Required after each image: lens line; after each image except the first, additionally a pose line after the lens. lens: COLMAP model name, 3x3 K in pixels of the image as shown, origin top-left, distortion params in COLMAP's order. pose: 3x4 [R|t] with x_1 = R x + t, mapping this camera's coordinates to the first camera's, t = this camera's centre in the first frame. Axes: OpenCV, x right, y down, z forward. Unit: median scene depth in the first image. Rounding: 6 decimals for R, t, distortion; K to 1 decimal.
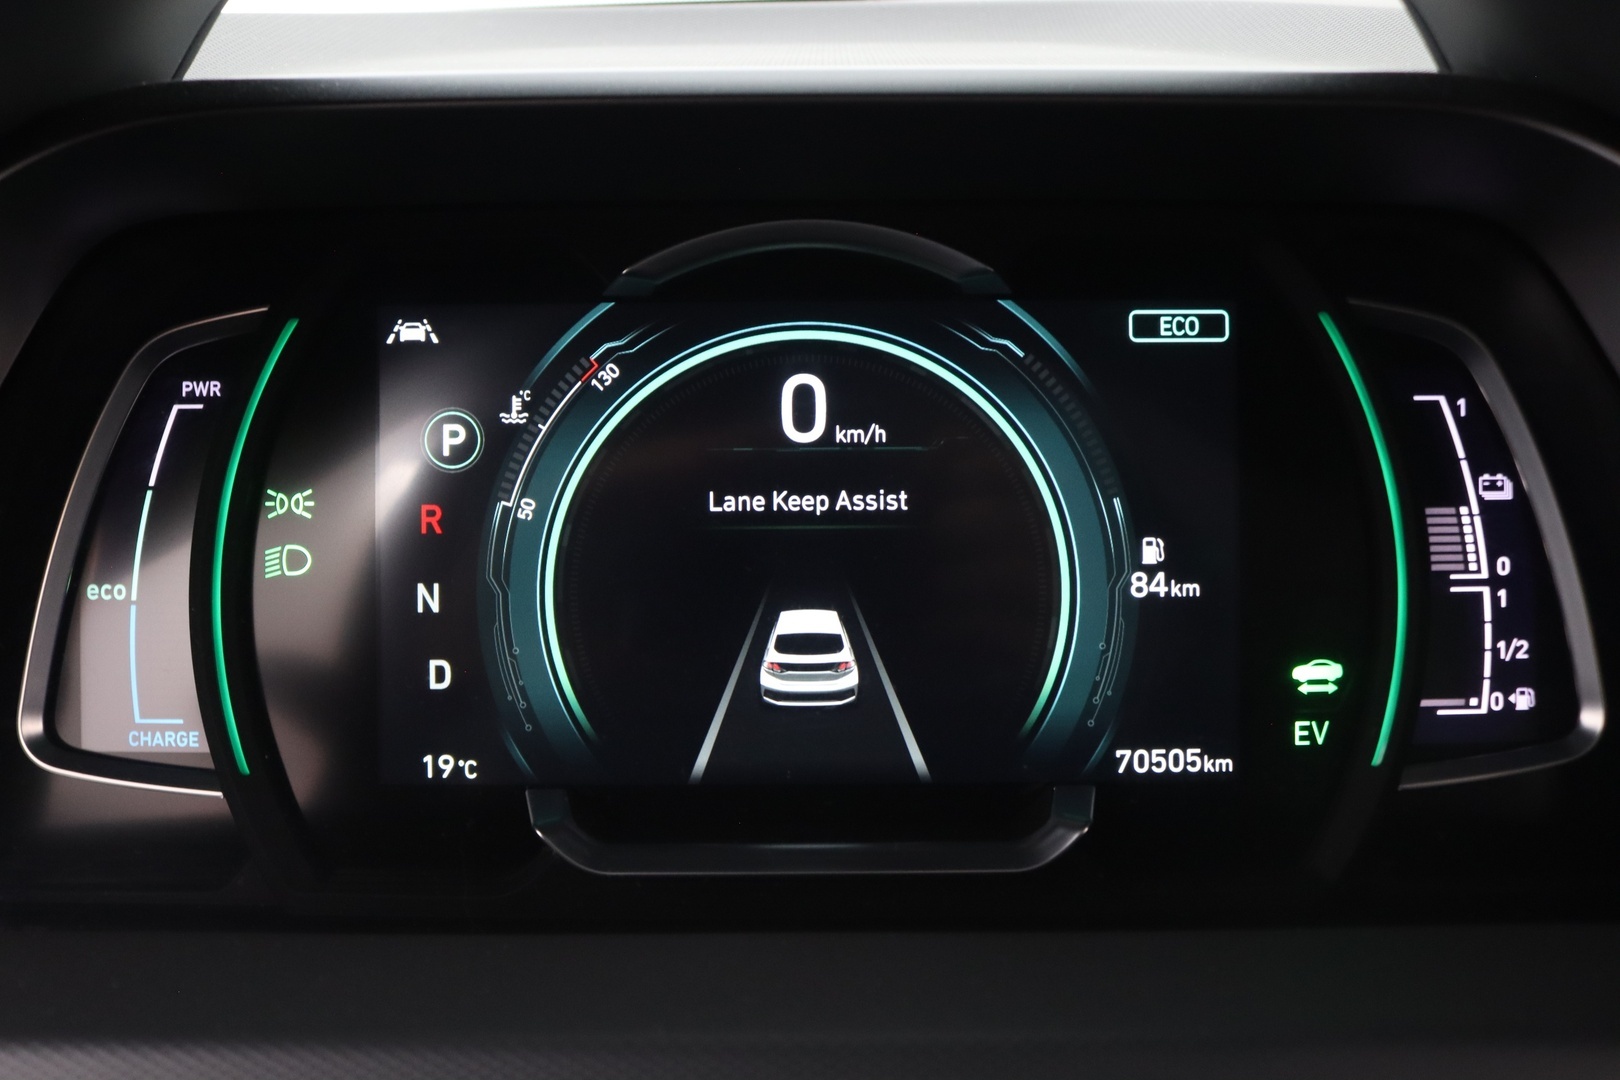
lens RADIAL K [[1594.9, 0, 810.0], [0, 1594.9, 540.0], [0, 0, 1]] dist [-0.100261, 0.000779]
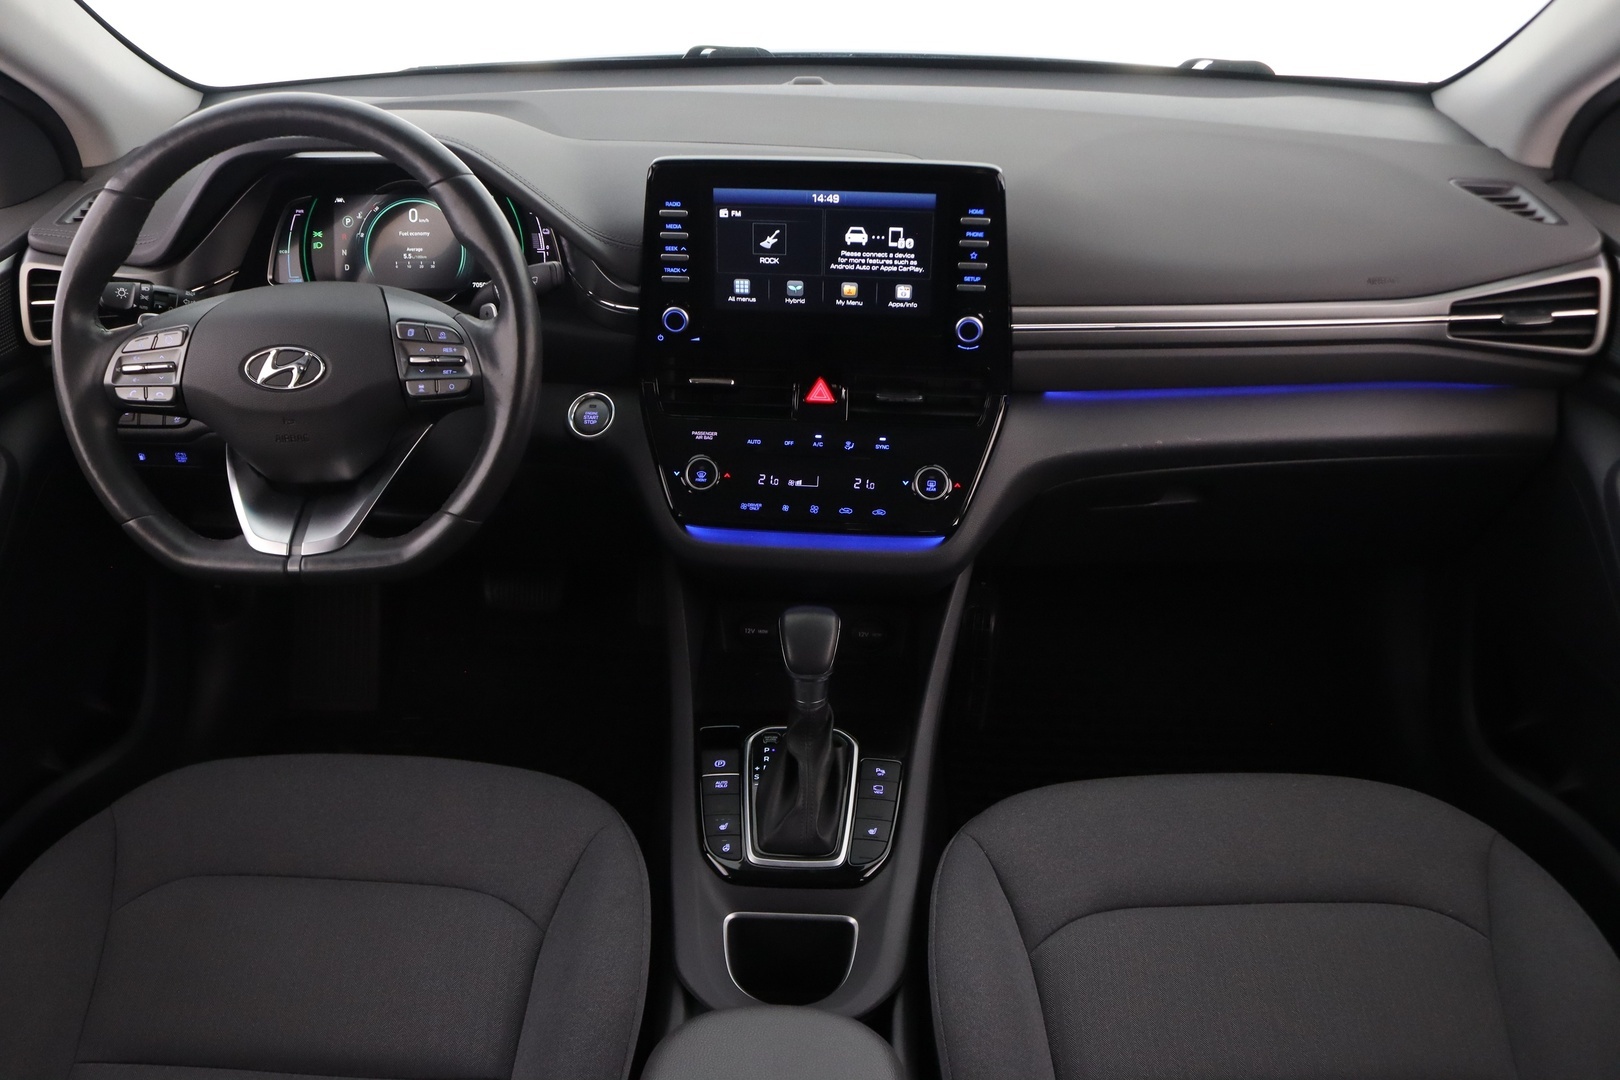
lens RADIAL K [[1342.0, 0, 750.3], [0, 1342.0, 586.6], [0, 0, 1]] dist [-0.178375, 0.211756]
pose [[0.998154, 0.033395, -0.050731, 1.350537], [-0.021647, 0.976027, 0.216572, 0.146983], [0.056747, -0.215074, 0.974948, -3.369716]]
